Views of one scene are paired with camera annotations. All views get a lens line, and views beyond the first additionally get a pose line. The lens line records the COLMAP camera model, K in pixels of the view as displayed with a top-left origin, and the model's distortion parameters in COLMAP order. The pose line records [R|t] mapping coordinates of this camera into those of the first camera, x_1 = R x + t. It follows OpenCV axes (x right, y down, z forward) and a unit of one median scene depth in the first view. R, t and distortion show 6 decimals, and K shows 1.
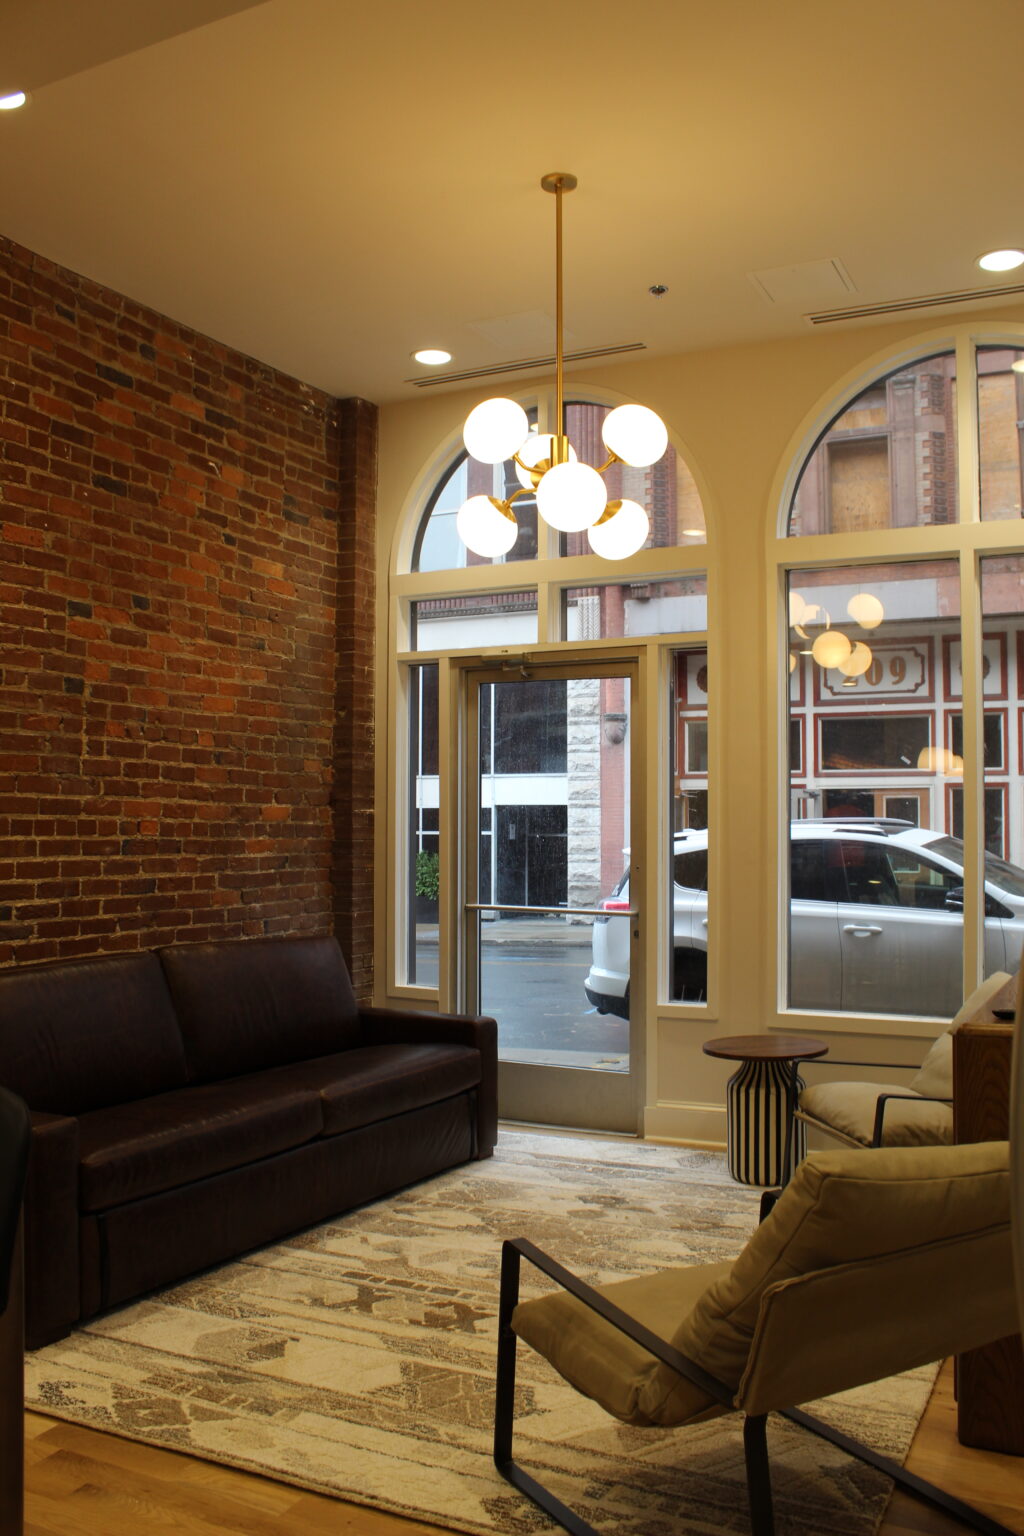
lens RADIAL K [[1288.1, 0, 510.1], [0, 1288.1, 778.6], [0, 0, 1]] dist [-0.128782, 0.085454]
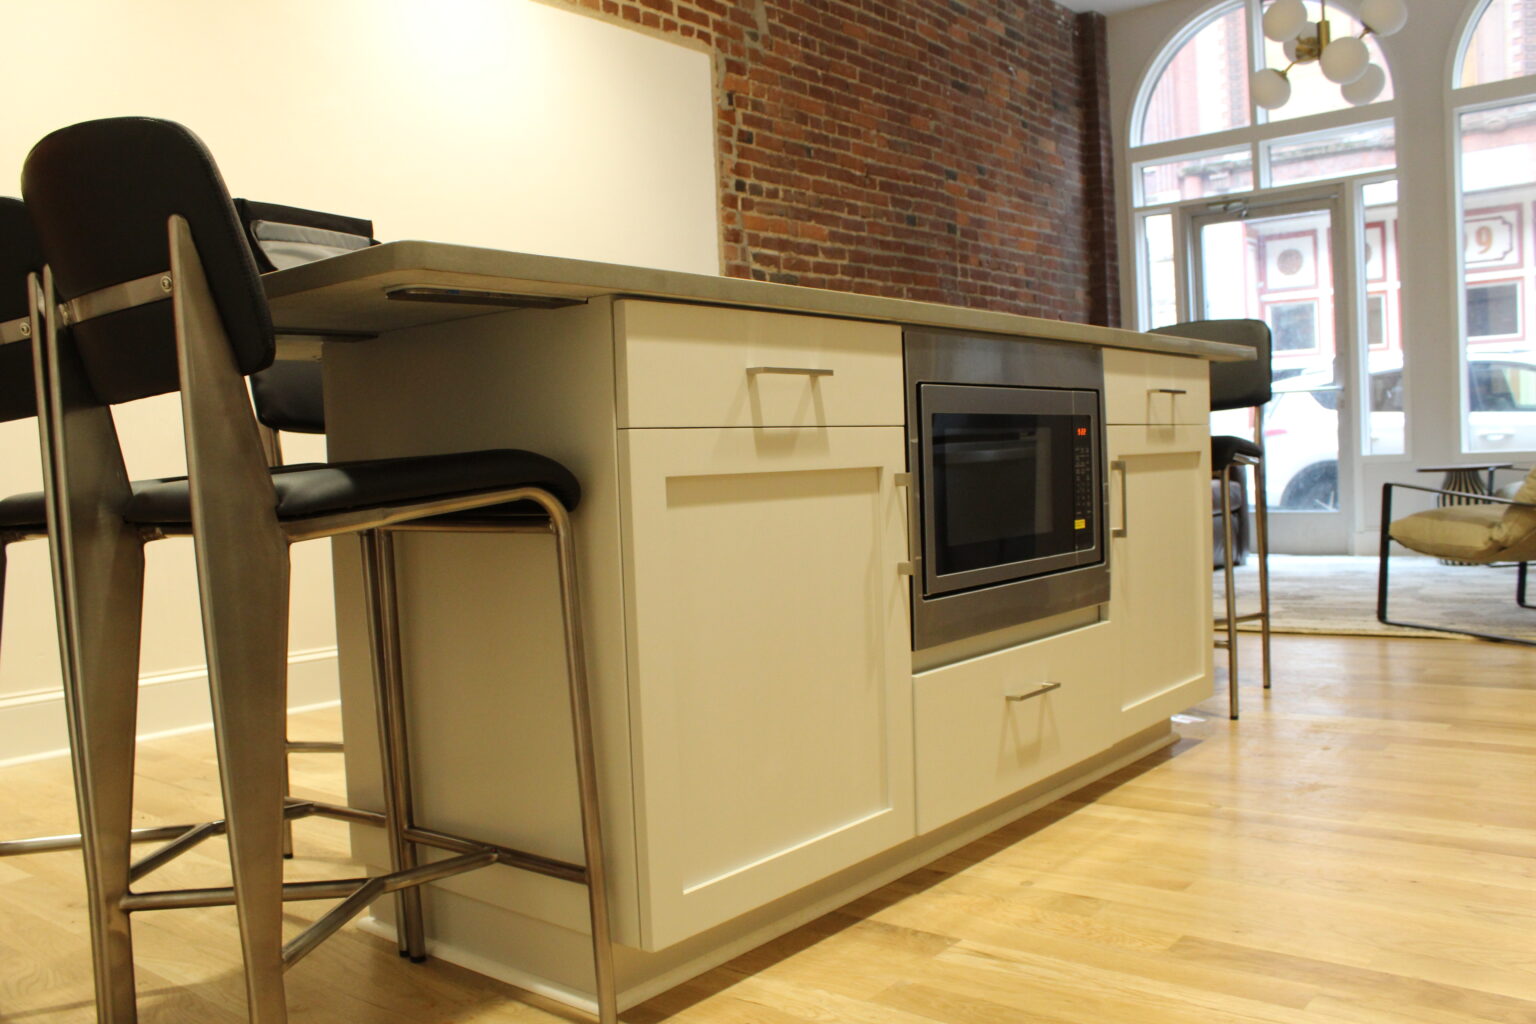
lens RADIAL K [[1288.1, 0, 767.6], [0, 1288.1, 513.0], [0, 0, 1]] dist [-0.128782, 0.085454]
pose [[0.978263, -0.035695, -0.204273, -0.235109], [0.051407, 0.996069, 0.072132, 0.116625], [0.200896, -0.081065, 0.976253, -0.416517]]
